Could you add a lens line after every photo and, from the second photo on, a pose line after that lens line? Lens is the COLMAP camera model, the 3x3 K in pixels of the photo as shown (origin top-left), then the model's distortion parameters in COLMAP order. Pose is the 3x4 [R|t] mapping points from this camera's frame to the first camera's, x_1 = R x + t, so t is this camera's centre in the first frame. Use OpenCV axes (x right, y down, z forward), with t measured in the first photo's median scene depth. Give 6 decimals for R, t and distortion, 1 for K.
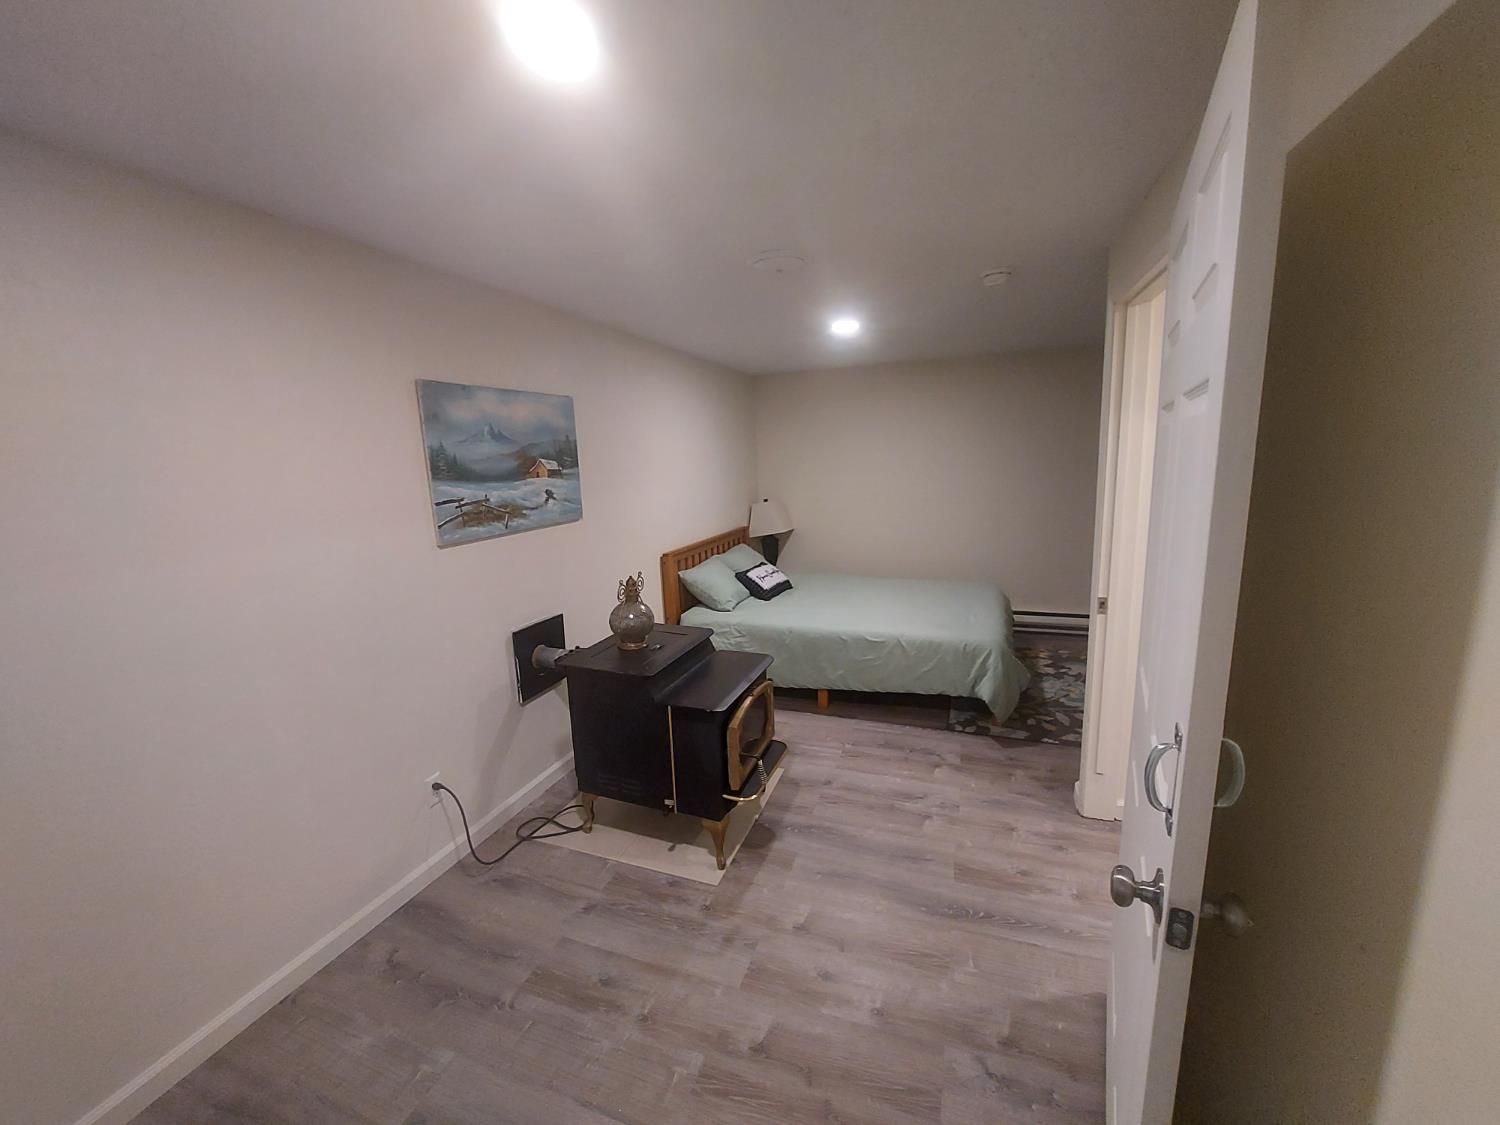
lens RADIAL K [[601.7, 0, 738.7], [0, 601.7, 563.4], [0, 0, 1]] dist [-0.014397, 0.002009]
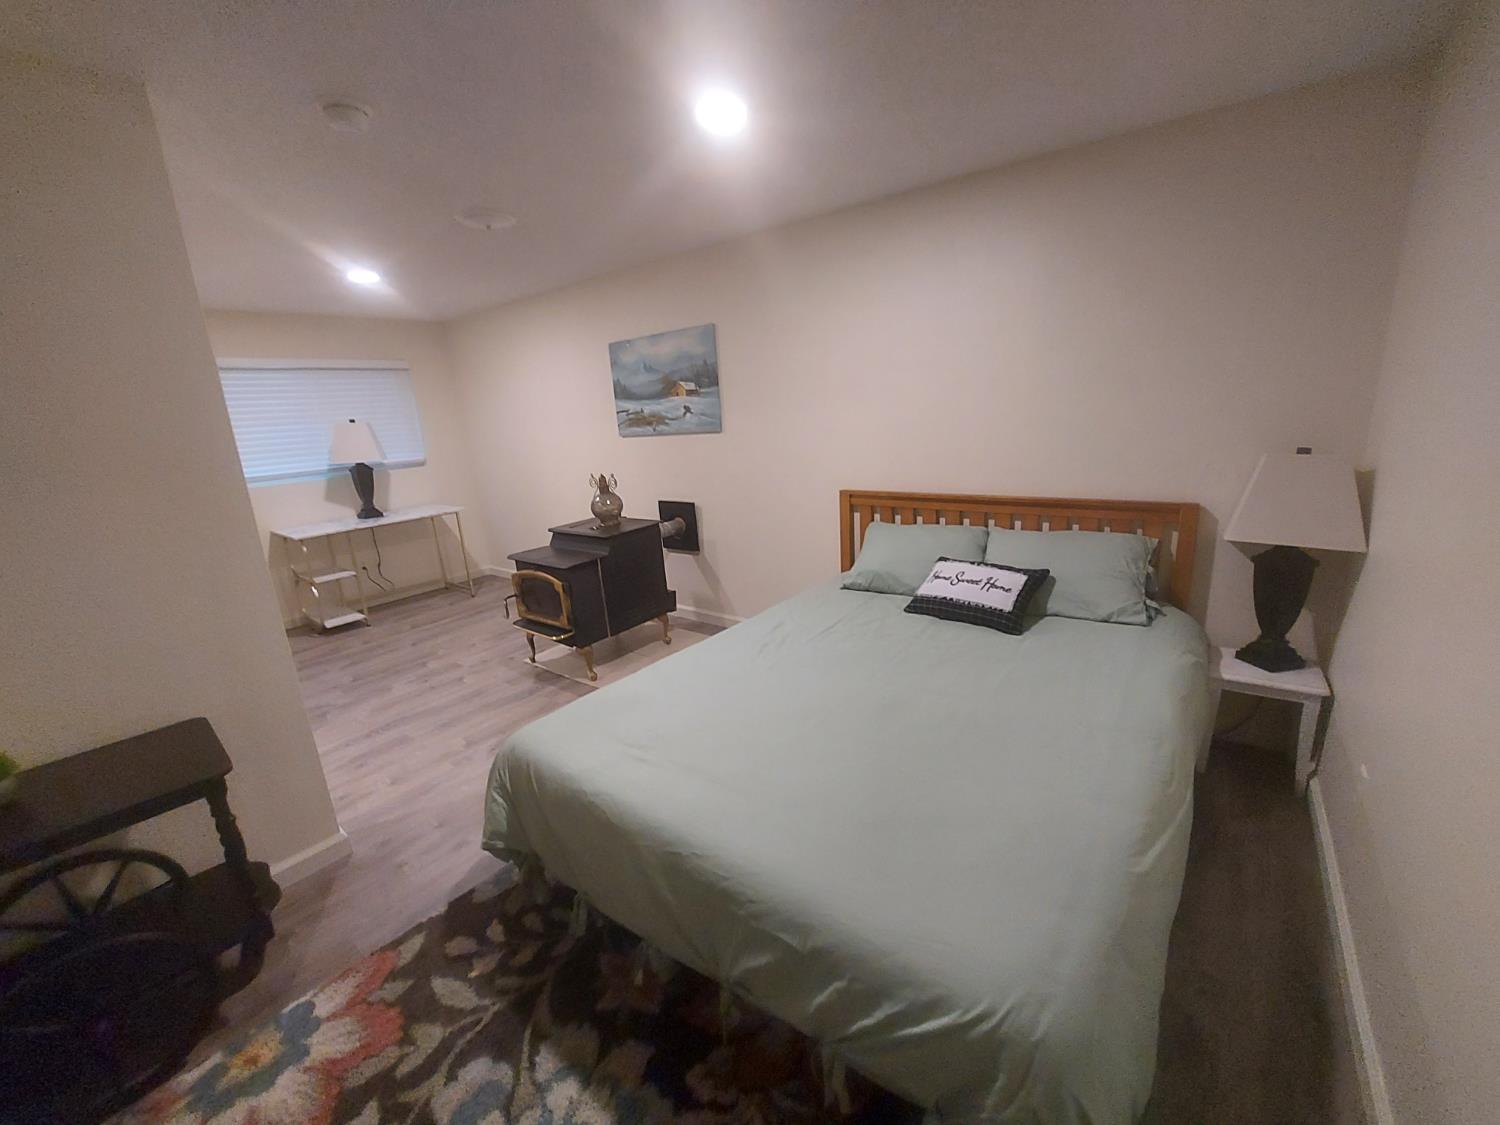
lens RADIAL K [[601.7, 0, 738.9], [0, 601.7, 566.6], [0, 0, 1]] dist [-0.014397, 0.002009]
pose [[-0.294956, 0.296191, -0.908445, 0.991503], [-0.095066, 0.936929, 0.336344, -0.258527], [0.950770, 0.185569, -0.248195, 1.578934]]
